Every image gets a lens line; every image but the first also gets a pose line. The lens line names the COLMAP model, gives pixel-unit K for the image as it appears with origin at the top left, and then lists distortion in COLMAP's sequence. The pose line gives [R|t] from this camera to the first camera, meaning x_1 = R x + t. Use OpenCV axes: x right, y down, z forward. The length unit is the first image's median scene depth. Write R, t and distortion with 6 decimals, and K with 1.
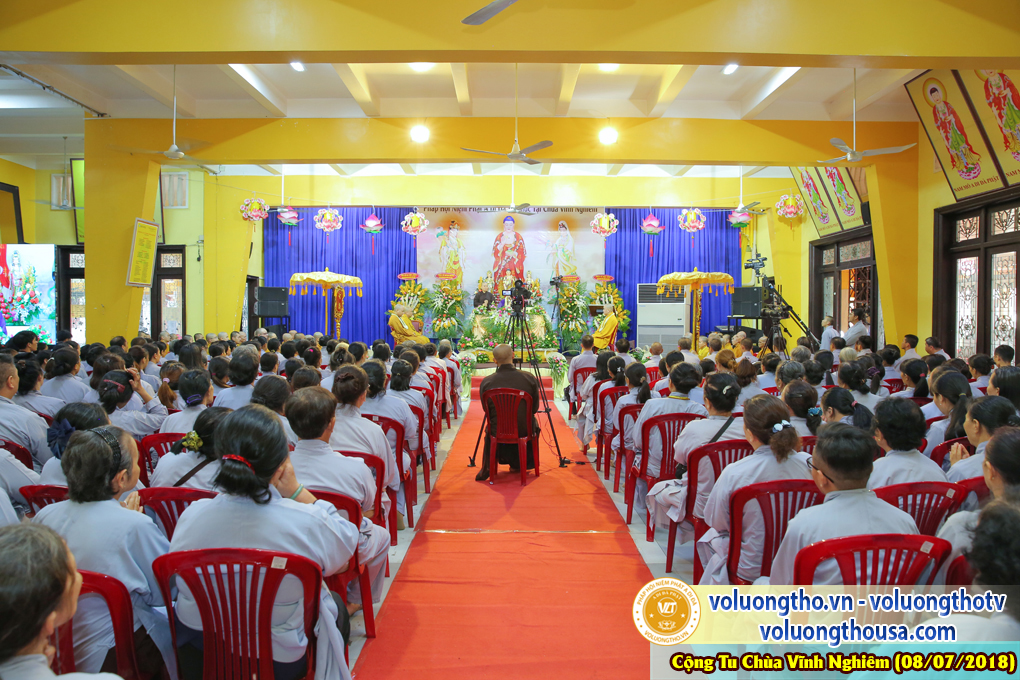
lens RADIAL K [[662.4, 0, 509.1], [0, 662.4, 336.9], [0, 0, 1]] dist [-0.043913, 0.022284]
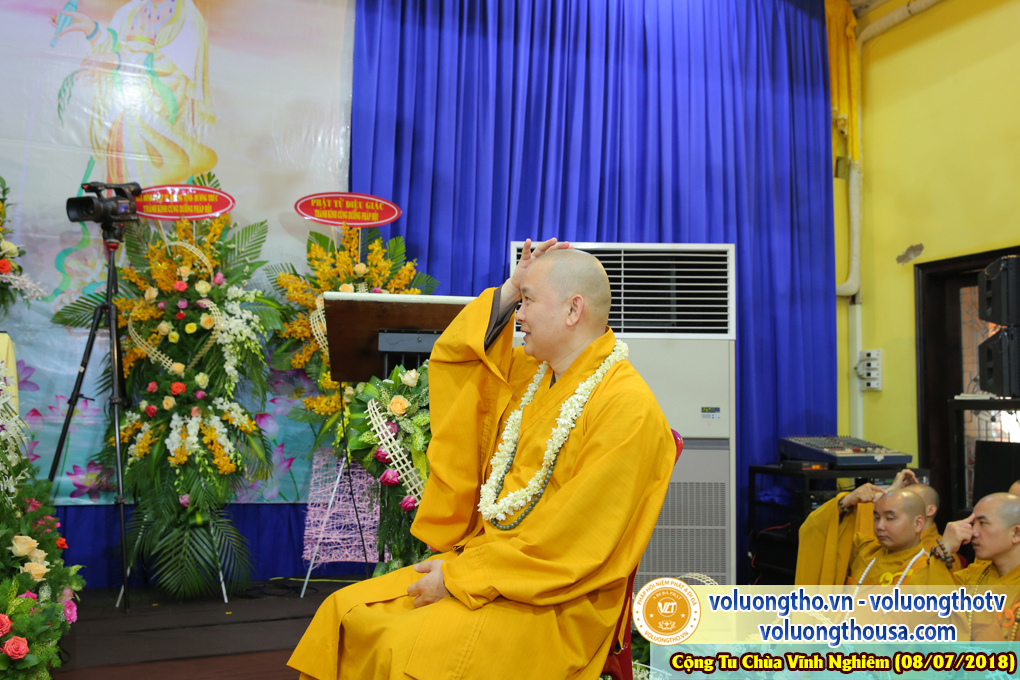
lens RADIAL K [[950.4, 0, 508.0], [0, 950.4, 337.2], [0, 0, 1]] dist [0.026025, 0.000000]
pose [[0.903772, 0.043749, 0.425772, 0.060147], [0.001305, 0.994476, -0.104956, -0.016460], [-0.428012, 0.095412, 0.898723, 0.697728]]
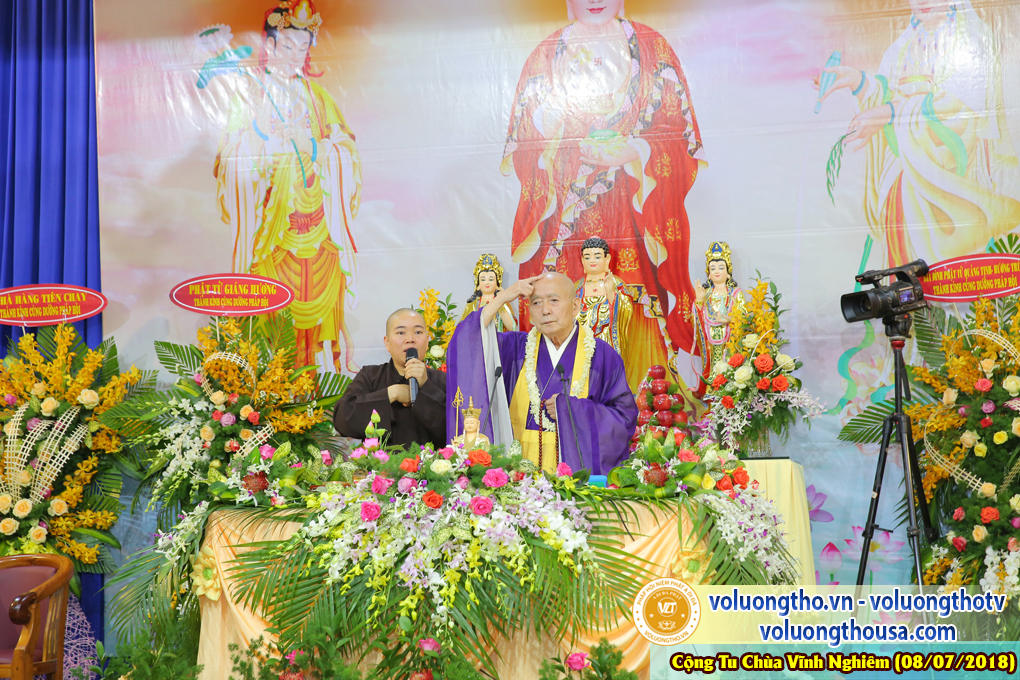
lens RADIAL K [[1967.3, 0, 508.4], [0, 1967.3, 339.5], [0, 0, 1]] dist [0.382589, 0.000000]
pose [[0.976271, -0.038872, -0.213036, 0.083937], [0.011240, 0.991527, -0.129412, -0.012106], [0.216262, 0.123947, 0.968436, 0.510822]]
